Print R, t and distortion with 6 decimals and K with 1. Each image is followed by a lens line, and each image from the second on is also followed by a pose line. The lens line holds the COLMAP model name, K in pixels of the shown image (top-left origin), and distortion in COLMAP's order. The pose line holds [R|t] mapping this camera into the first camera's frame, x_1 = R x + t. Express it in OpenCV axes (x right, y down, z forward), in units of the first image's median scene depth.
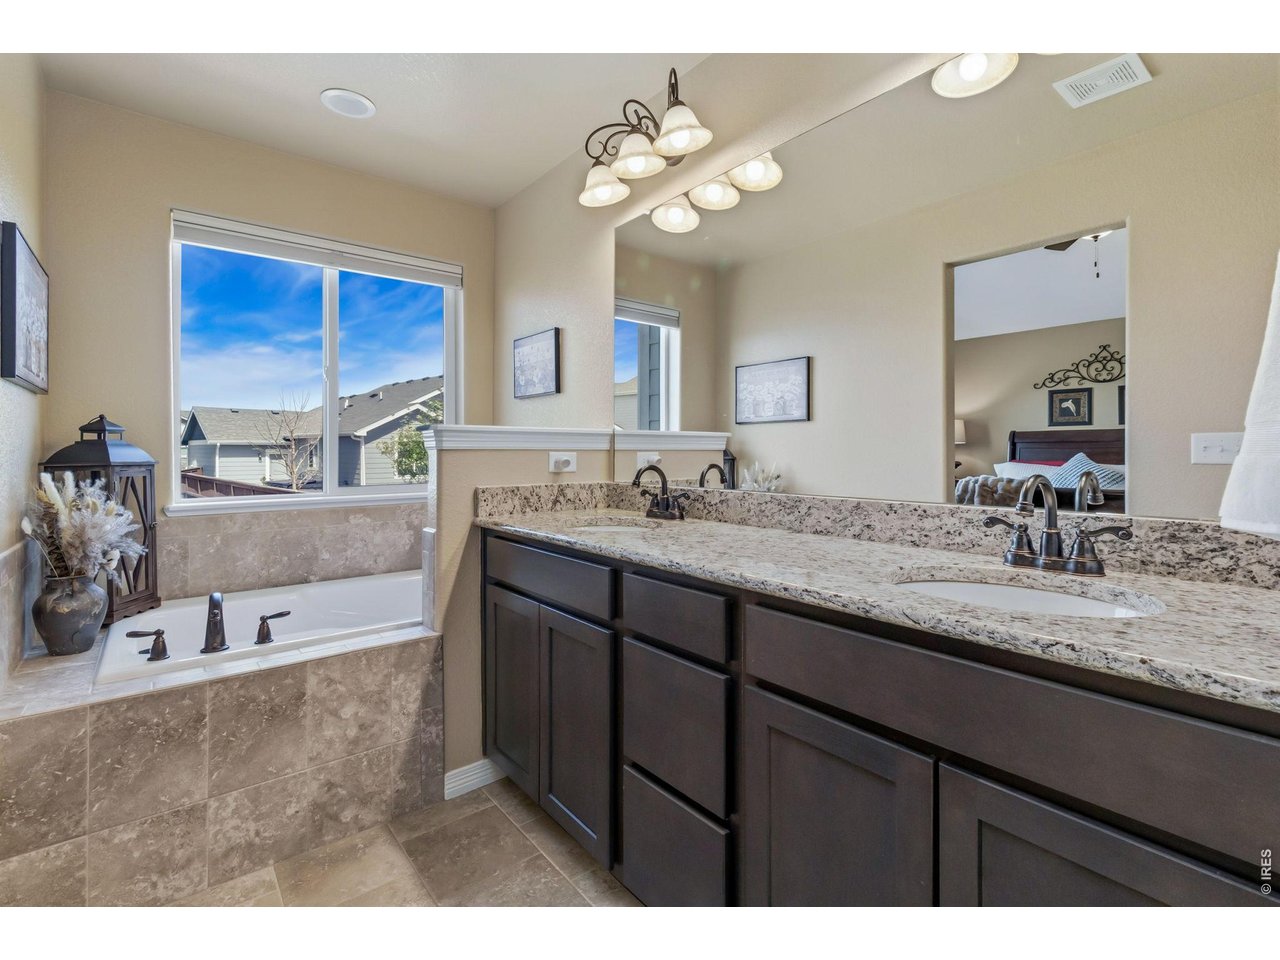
lens RADIAL K [[591.5, 0, 644.0], [0, 591.5, 472.5], [0, 0, 1]] dist [-0.001625, 0.000097]
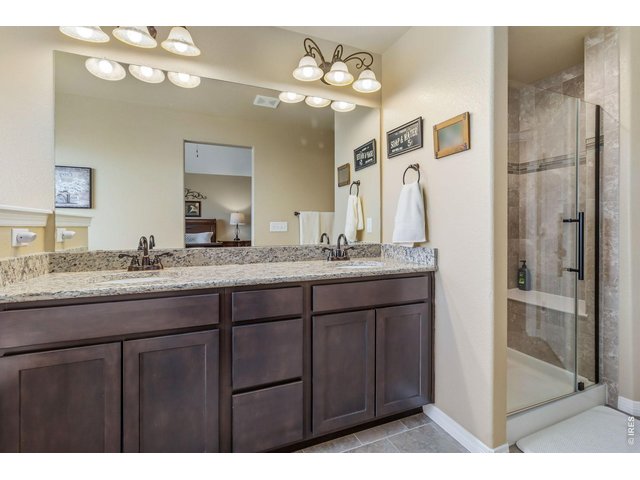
lens RADIAL K [[295.7, 0, 324.0], [0, 295.7, 237.7], [0, 0, 1]] dist [-0.001625, 0.000097]
pose [[0.282474, -0.033959, 0.958674, -0.522246], [0.034046, 0.999098, 0.025360, -0.011514], [-0.958671, 0.025475, 0.283375, 0.284315]]
